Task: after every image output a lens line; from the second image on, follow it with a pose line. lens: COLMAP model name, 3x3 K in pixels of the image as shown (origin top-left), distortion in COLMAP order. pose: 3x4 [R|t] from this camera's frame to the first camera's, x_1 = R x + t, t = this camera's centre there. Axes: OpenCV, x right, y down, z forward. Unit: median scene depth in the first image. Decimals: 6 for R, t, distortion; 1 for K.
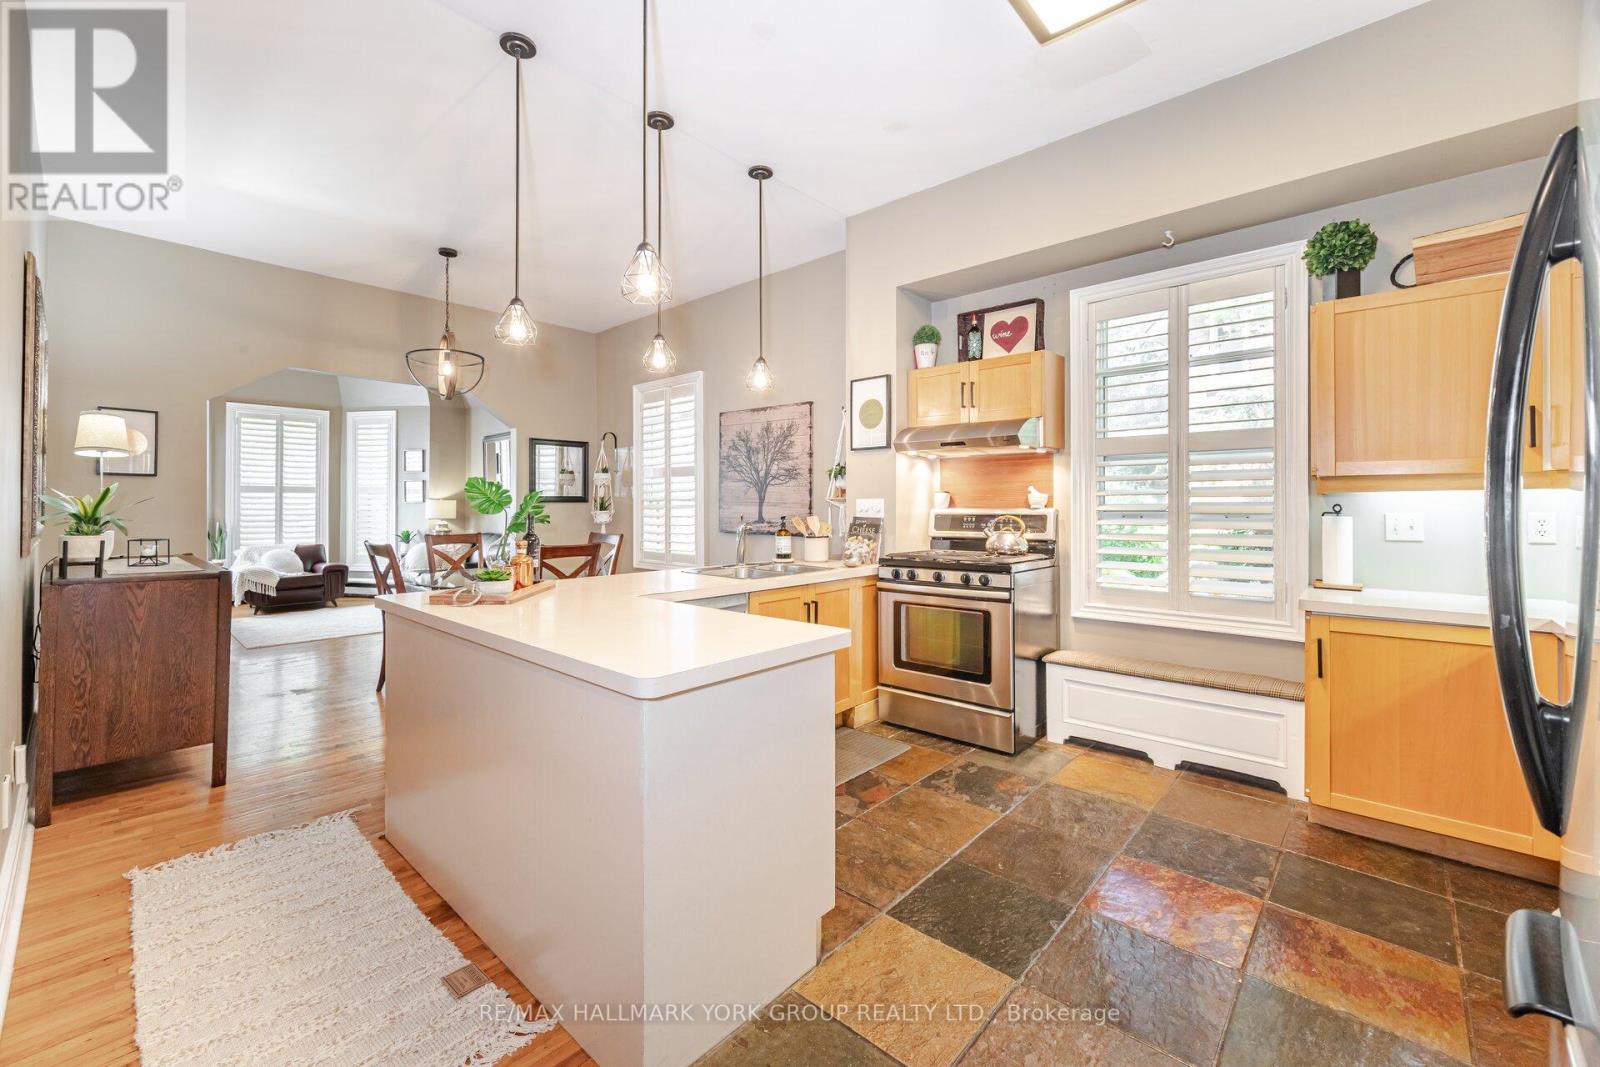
lens RADIAL K [[652.2, 0, 787.5], [0, 652.2, 504.5], [0, 0, 1]] dist [-0.002591, -0.000150]
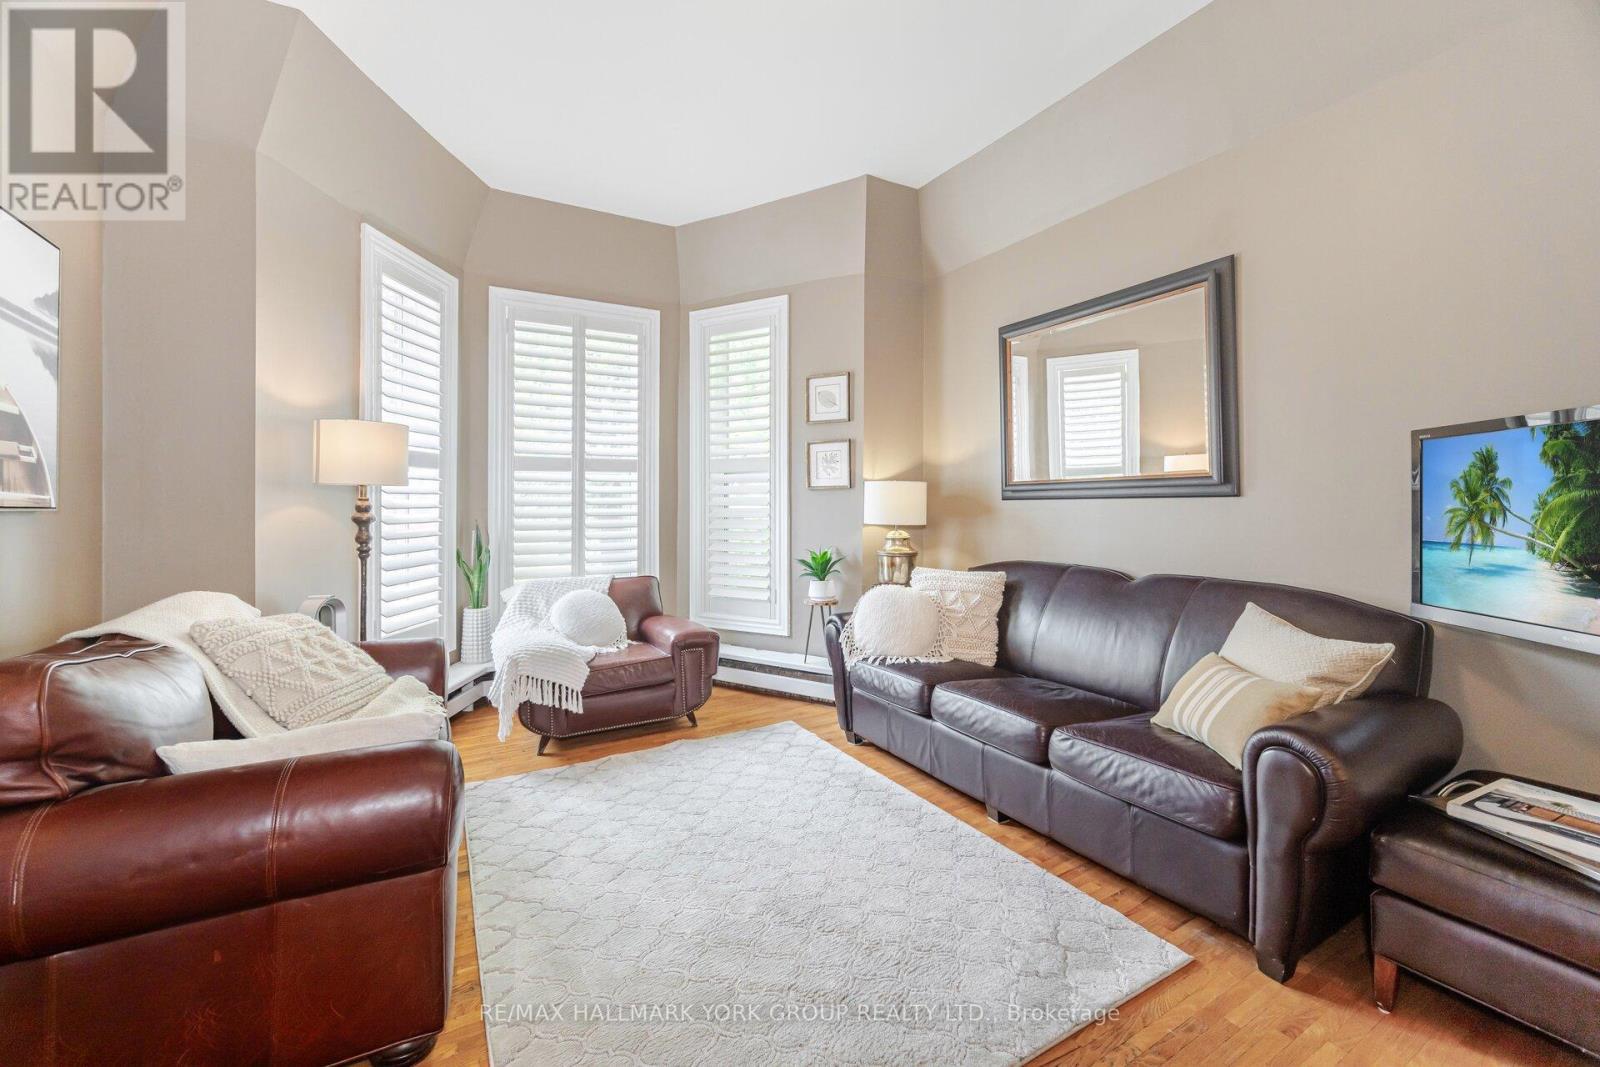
lens RADIAL K [[657.1, 0, 794.9], [0, 657.1, 498.4], [0, 0, 1]] dist [0.002158, 0.000067]
pose [[0.952572, -0.005414, -0.304264, -0.504140], [0.004311, 0.999981, -0.004298, 0.006385], [0.304282, 0.002782, 0.952578, 0.612701]]
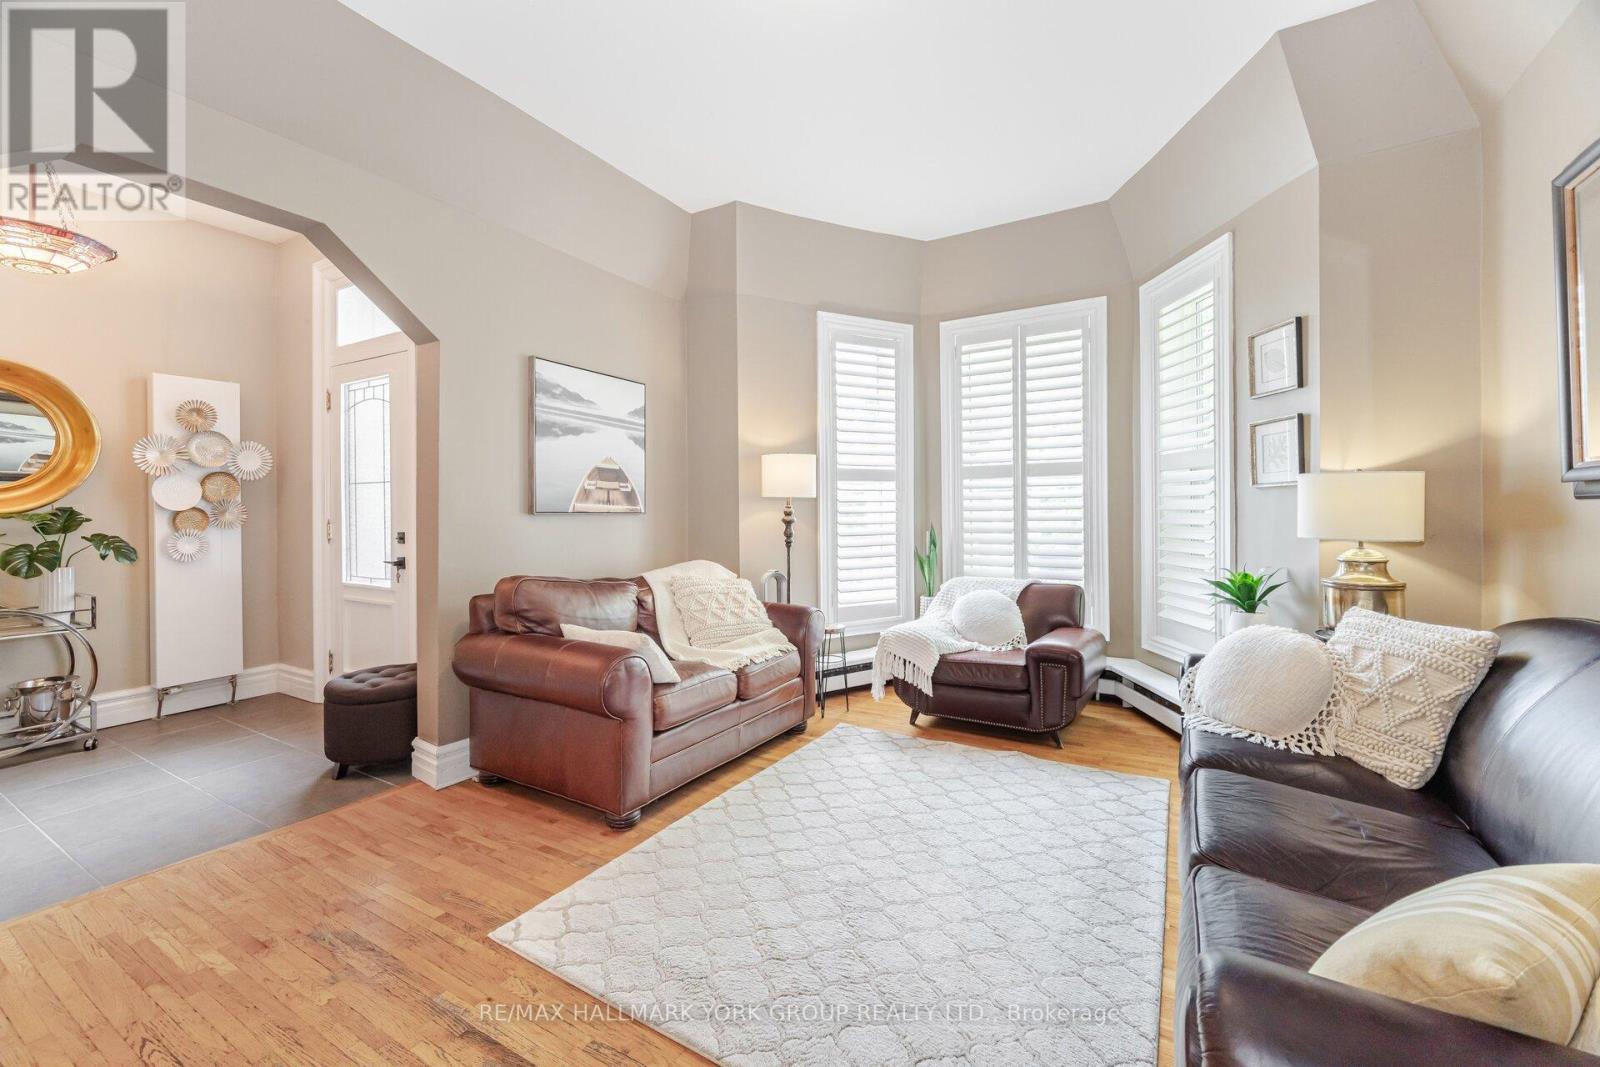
lens RADIAL K [[650.2, 0, 789.6], [0, 650.2, 510.8], [0, 0, 1]] dist [-0.000830, -0.000184]
pose [[0.206868, -0.001839, -0.978367, -0.337346], [0.010927, 0.999940, 0.000431, 0.007149], [0.978308, -0.010779, 0.206876, 0.768881]]
